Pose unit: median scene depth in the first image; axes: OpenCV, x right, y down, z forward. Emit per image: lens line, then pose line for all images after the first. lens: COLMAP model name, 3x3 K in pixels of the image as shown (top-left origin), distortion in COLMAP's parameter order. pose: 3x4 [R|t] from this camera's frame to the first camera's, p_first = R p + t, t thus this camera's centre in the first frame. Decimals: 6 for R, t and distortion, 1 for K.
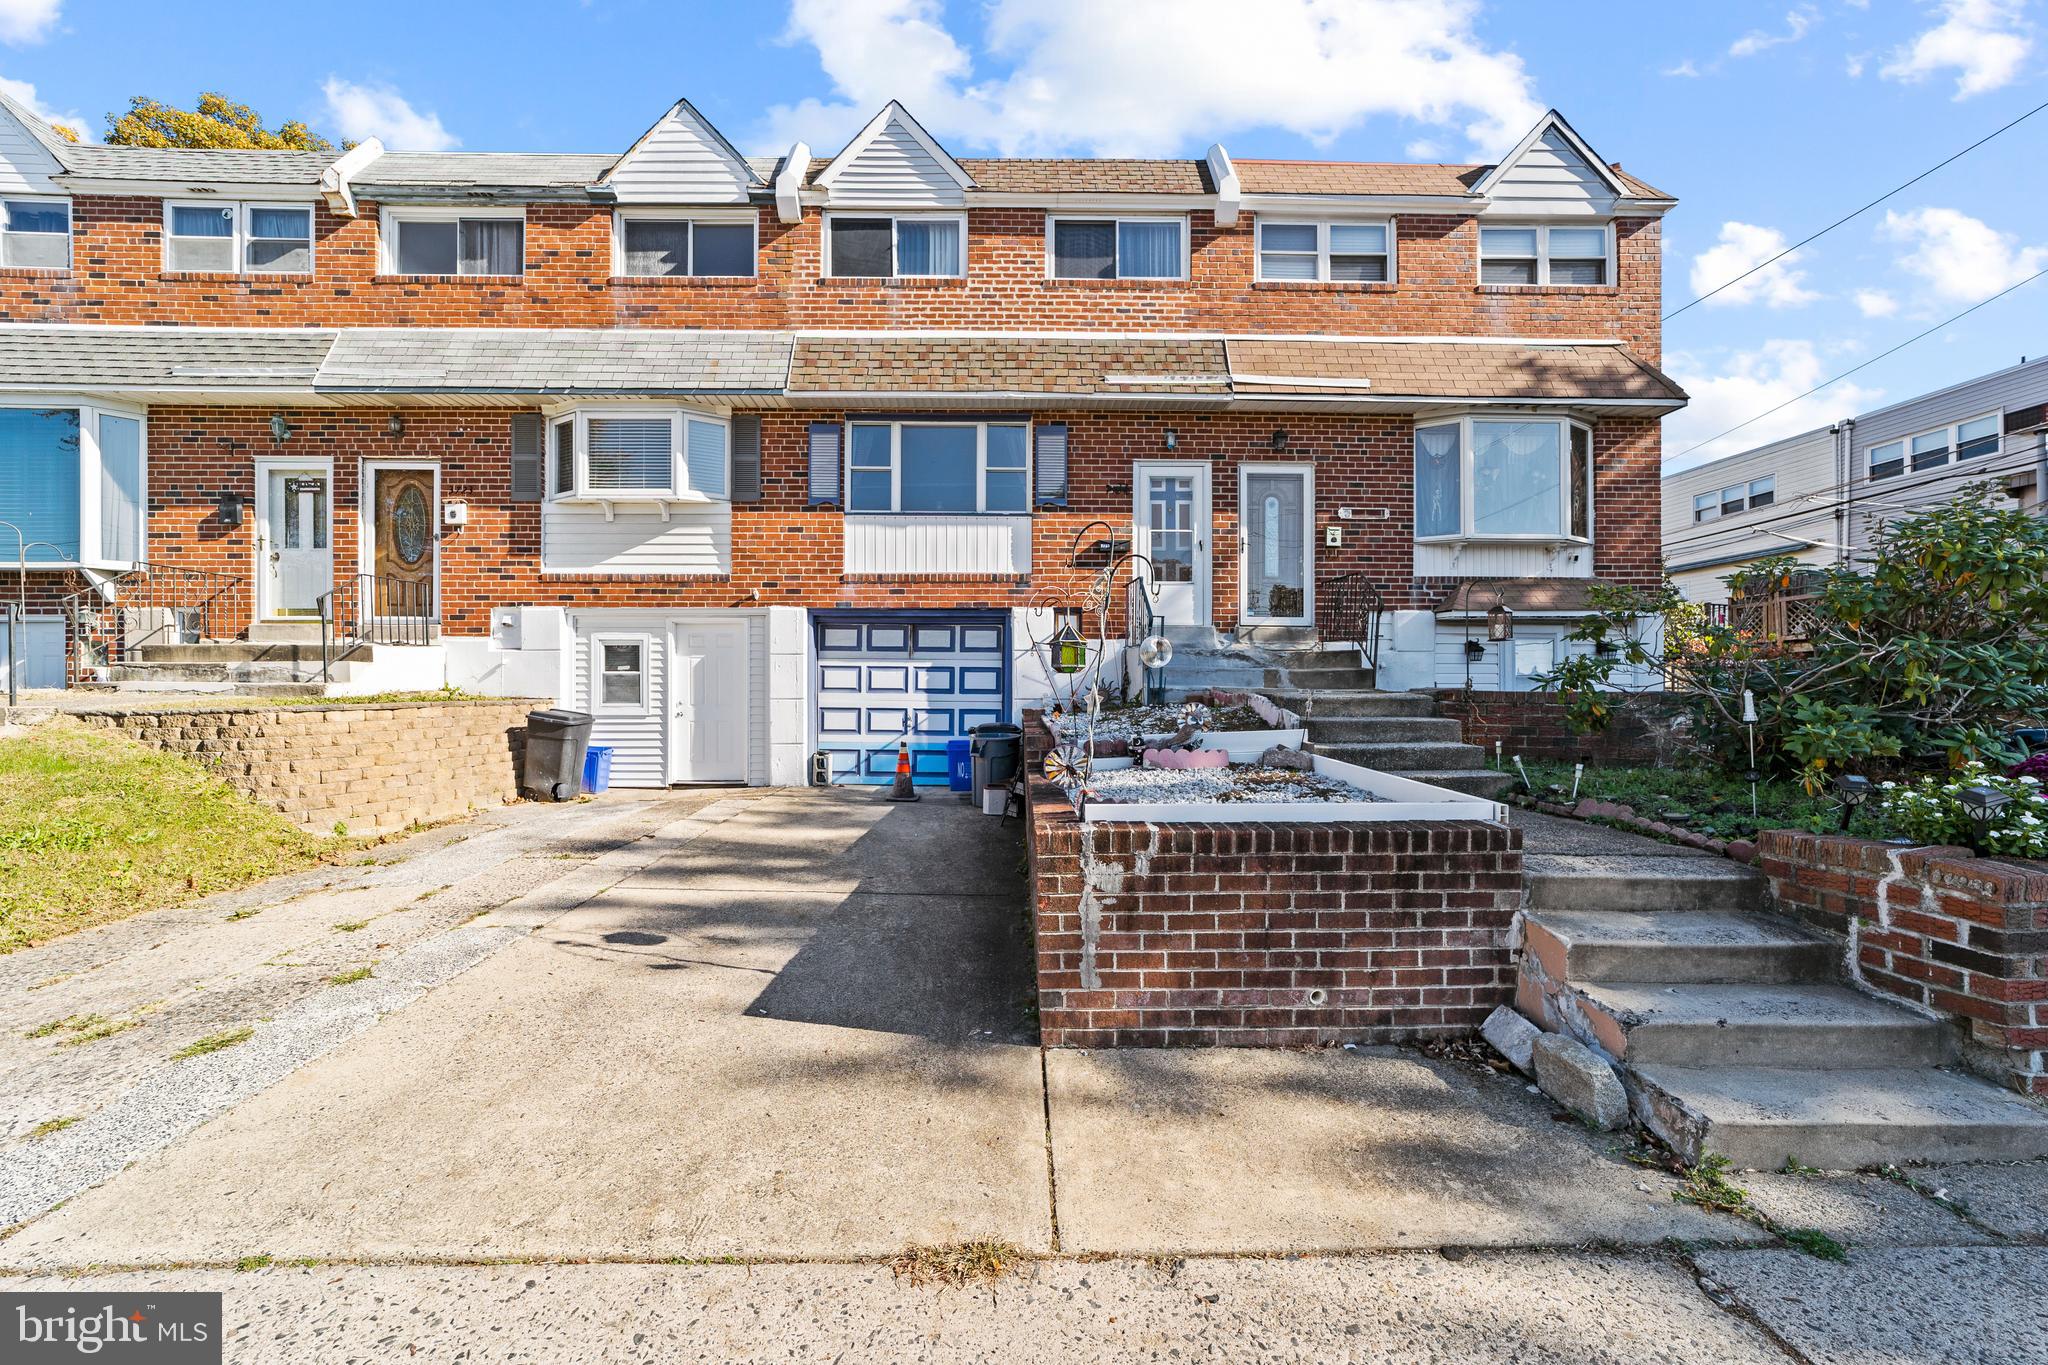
lens RADIAL K [[787.6, 0, 1032.5], [0, 787.6, 703.1], [0, 0, 1]] dist [-0.019959, 0.008875]
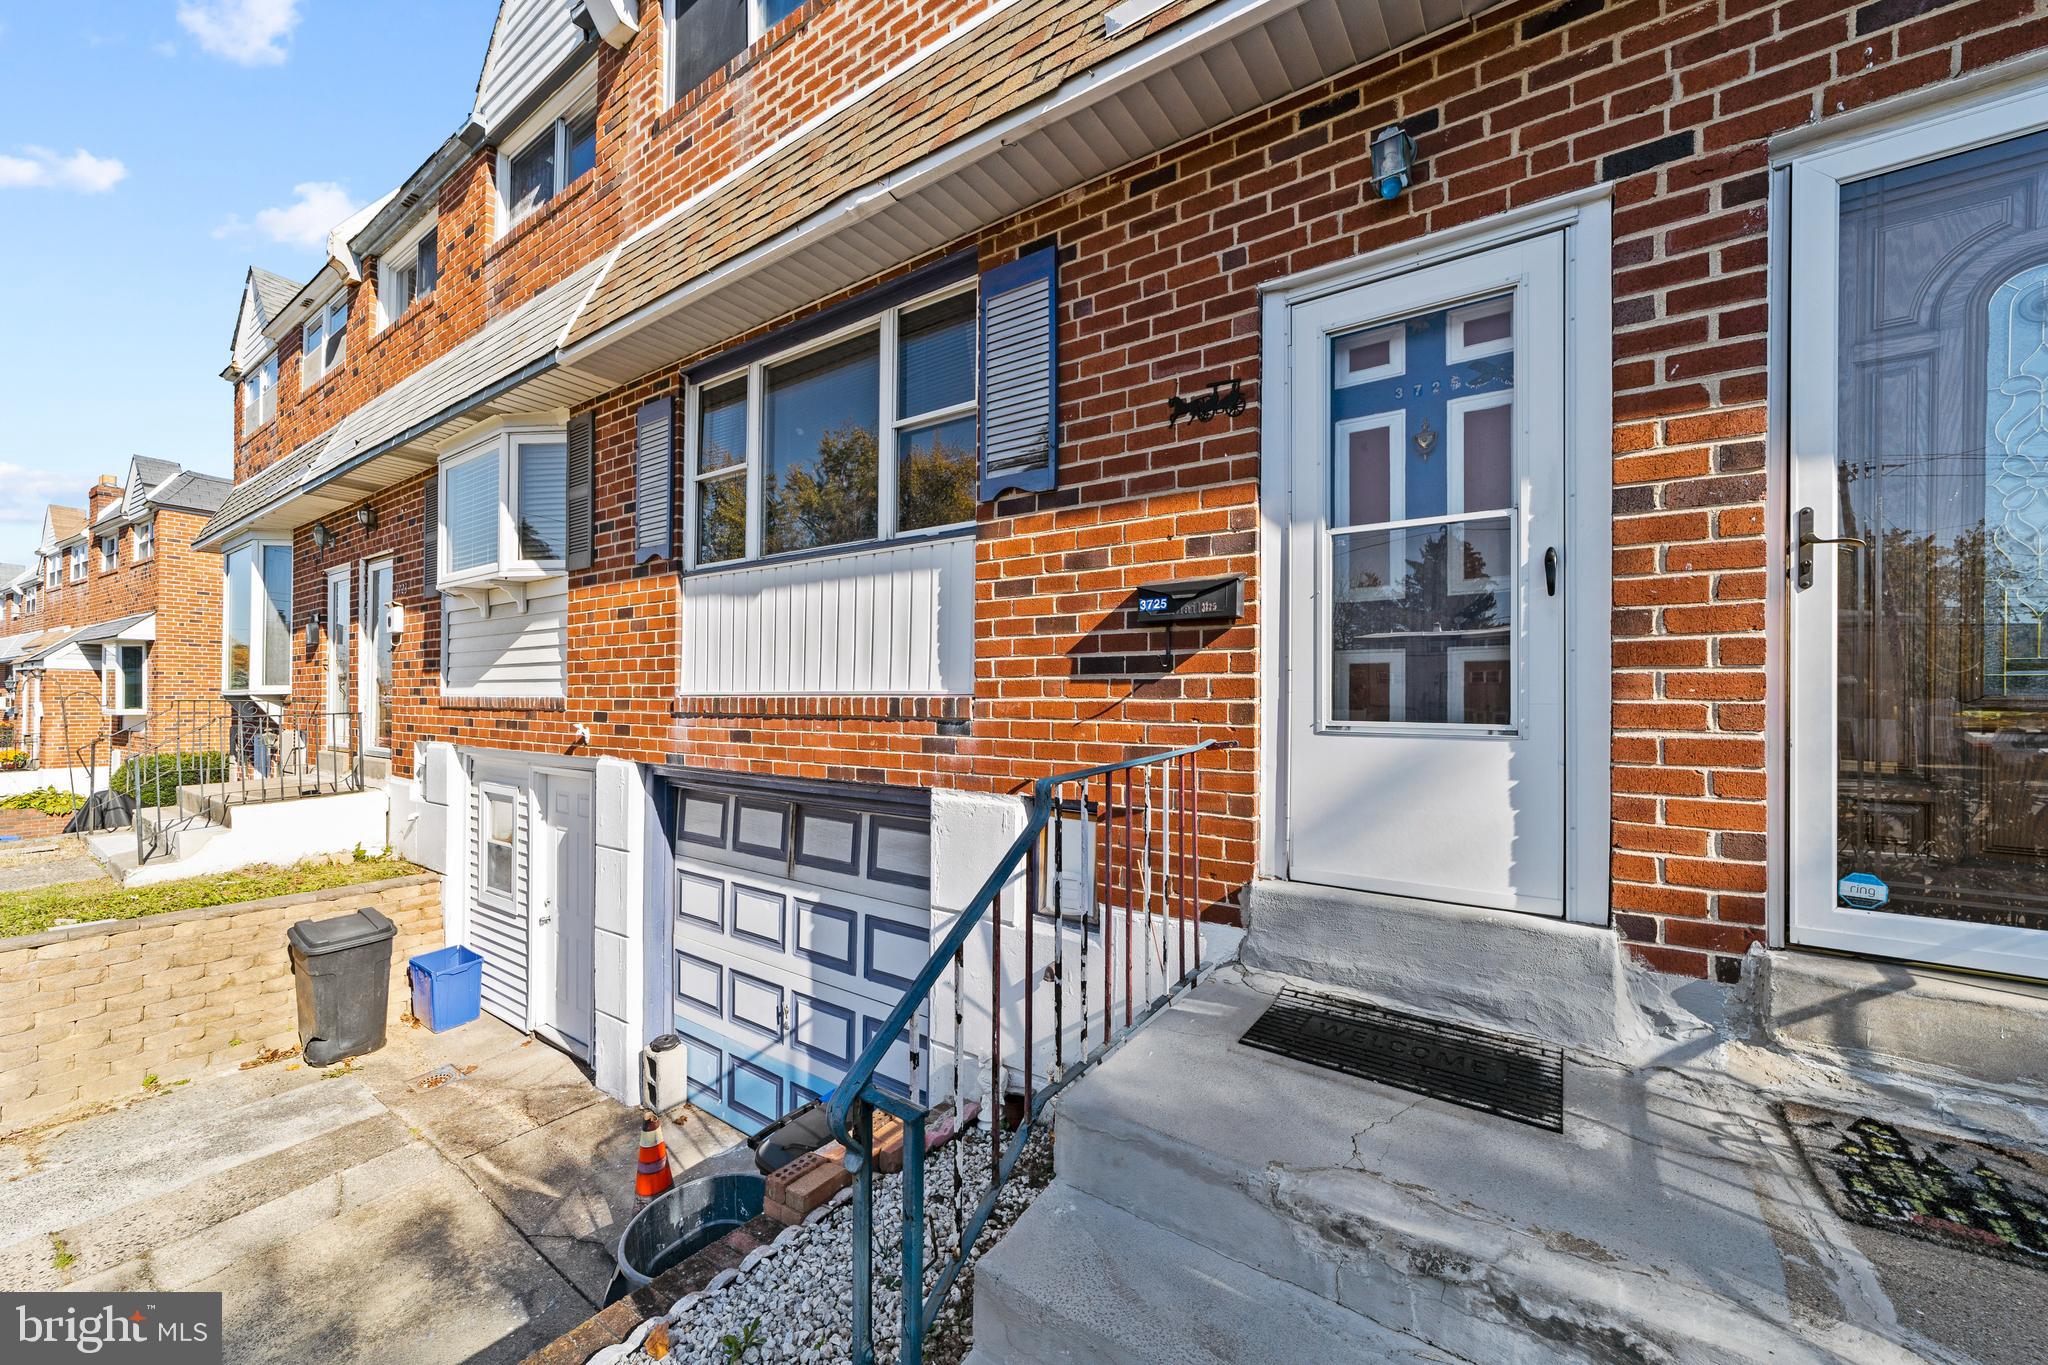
lens RADIAL K [[787.6, 0, 1032.5], [0, 787.6, 703.1], [0, 0, 1]] dist [-0.019959, 0.008875]
pose [[0.806638, 0.006484, -0.591011, 0.230744], [-0.013388, 0.999884, -0.007302, -0.160215], [0.590895, 0.013803, 0.806631, 0.736809]]
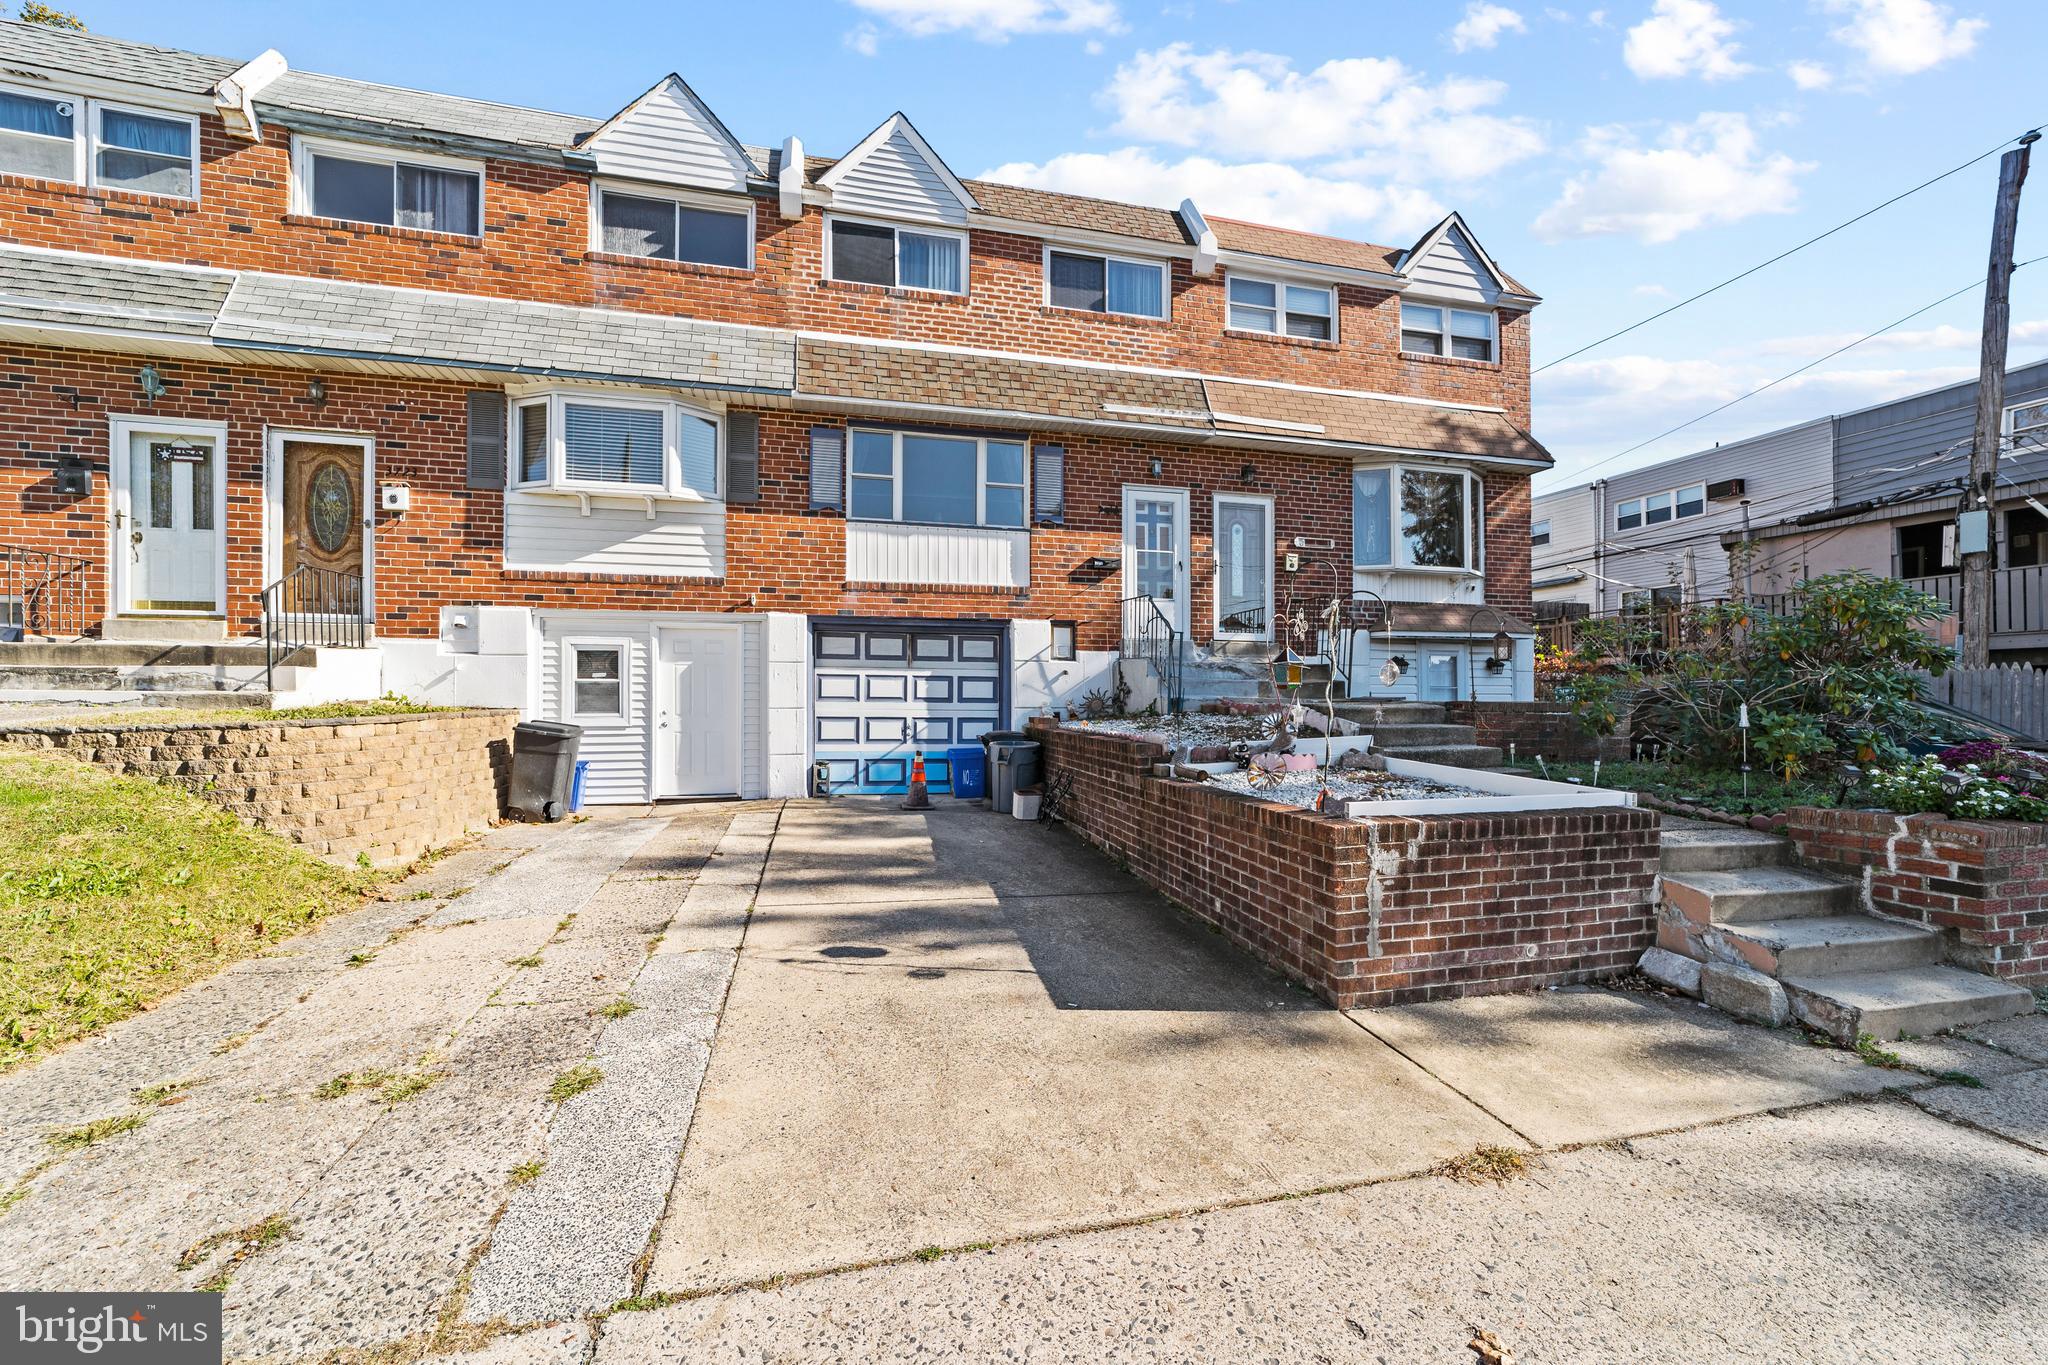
lens RADIAL K [[787.6, 0, 1032.5], [0, 787.6, 703.1], [0, 0, 1]] dist [-0.019959, 0.008875]
pose [[0.974635, -0.001119, 0.223798, -0.233170], [0.002465, 0.999981, -0.005737, -0.005110], [-0.223787, 0.006144, 0.974619, -0.013482]]
